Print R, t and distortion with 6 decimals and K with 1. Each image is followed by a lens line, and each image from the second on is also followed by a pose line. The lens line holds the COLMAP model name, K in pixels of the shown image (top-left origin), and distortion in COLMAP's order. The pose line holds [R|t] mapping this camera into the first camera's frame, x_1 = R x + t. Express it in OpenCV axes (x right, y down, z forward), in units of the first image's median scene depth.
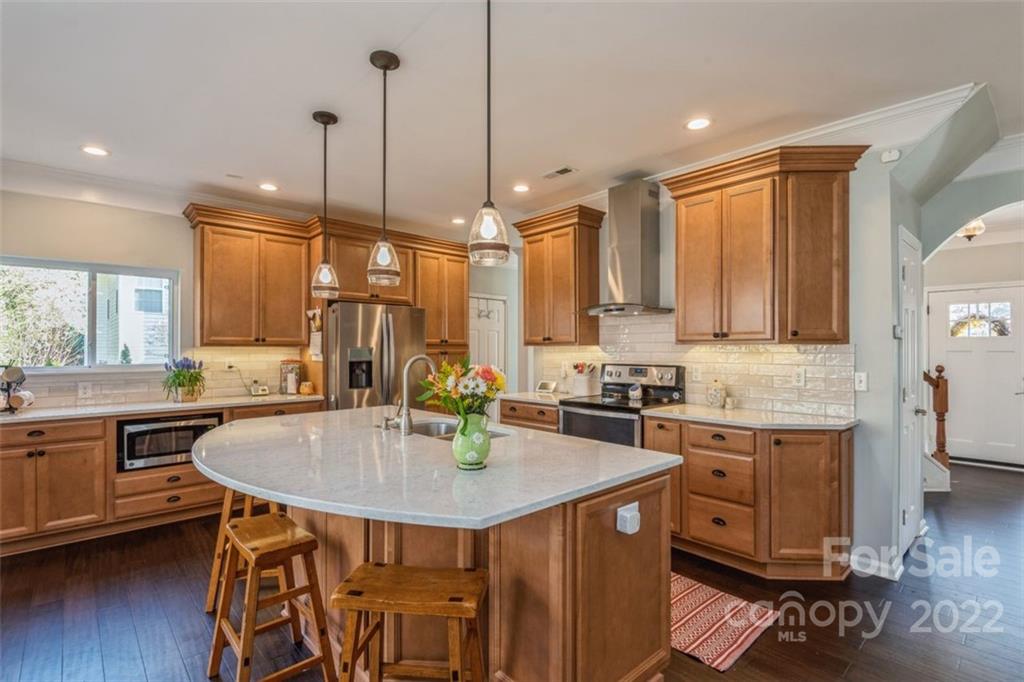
lens RADIAL K [[479.4, 0, 517.8], [0, 479.4, 344.8], [0, 0, 1]] dist [0.012014, -0.001939]
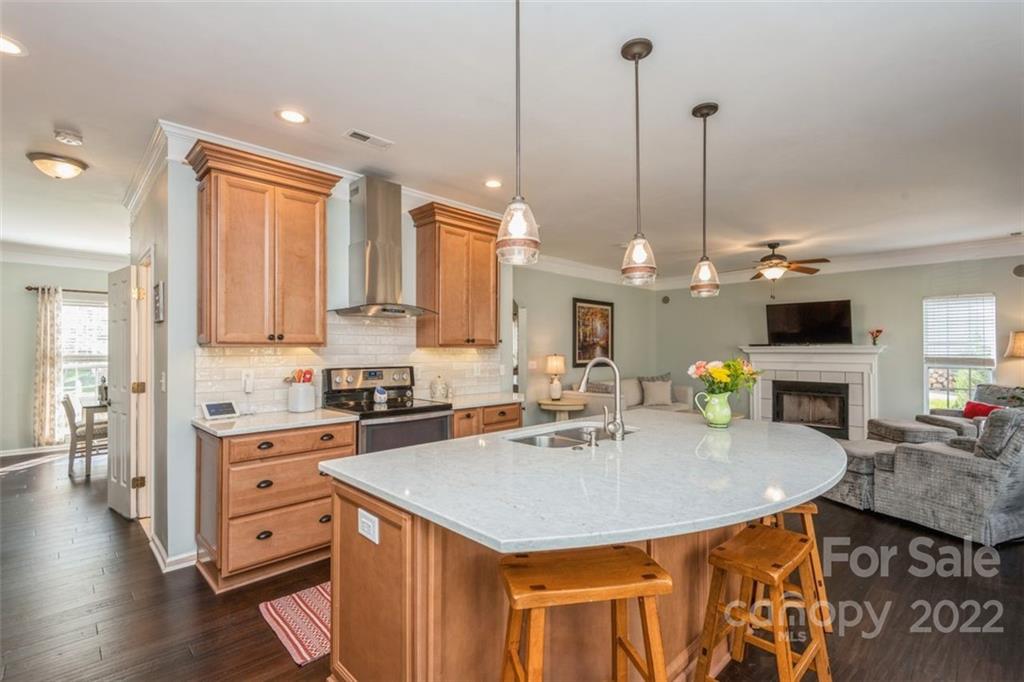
lens RADIAL K [[453.8, 0, 515.1], [0, 453.8, 343.9], [0, 0, 1]] dist [0.004645, -0.001459]
pose [[-0.025110, 0.016750, 0.999544, -0.654370], [-0.007265, 0.999830, -0.016937, 0.007015], [-0.999658, -0.007687, -0.024984, 0.711961]]
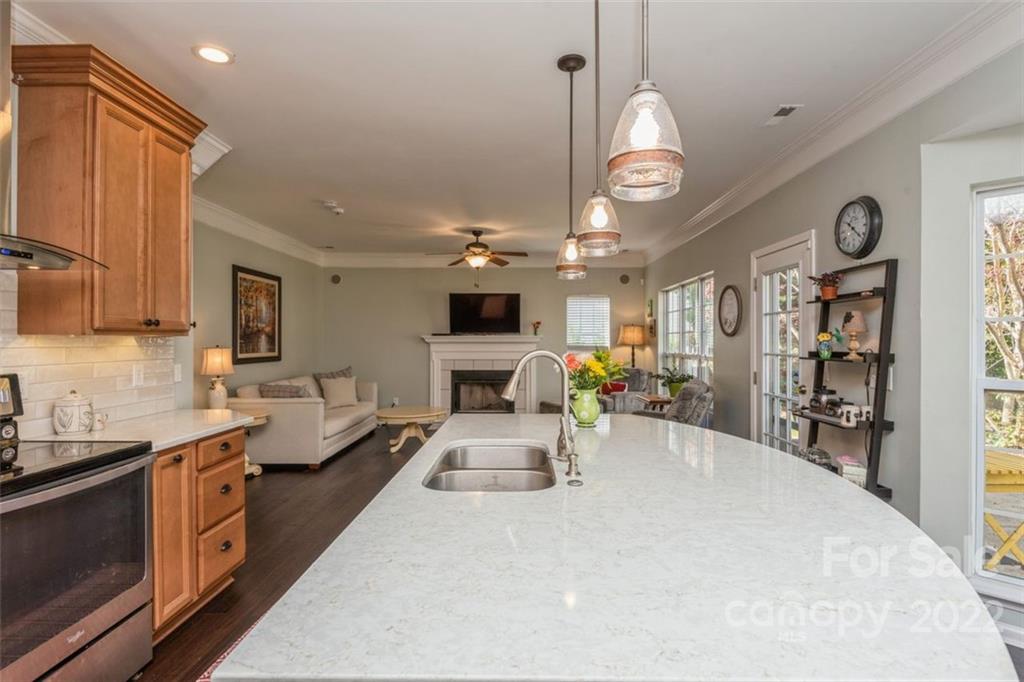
lens RADIAL K [[508.6, 0, 514.9], [0, 508.6, 338.2], [0, 0, 1]] dist [-0.001679, -0.004420]
pose [[-0.729462, 0.003922, 0.684011, -0.402877], [-0.003673, 0.999947, -0.009652, 0.006856], [-0.684012, -0.009553, -0.729408, 0.930144]]
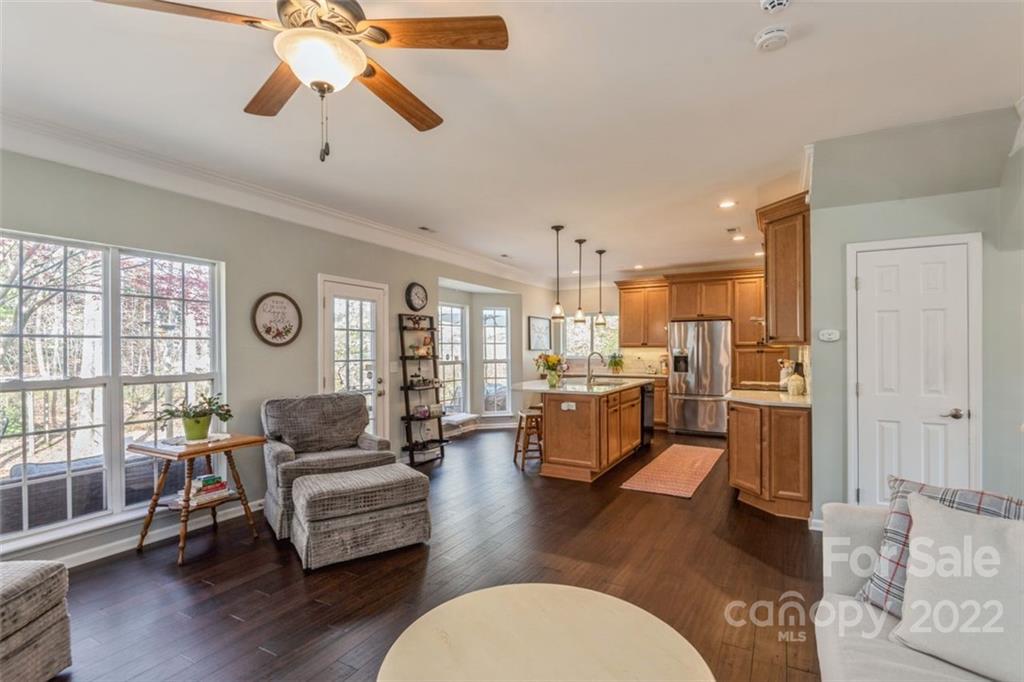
lens RADIAL K [[479.4, 0, 511.9], [0, 479.4, 347.2], [0, 0, 1]] dist [0.012014, -0.001939]
pose [[0.313793, -0.002651, -0.949488, 1.196582], [0.009688, 0.999953, 0.000410, -0.004088], [0.949442, -0.009327, 0.313804, -0.108675]]
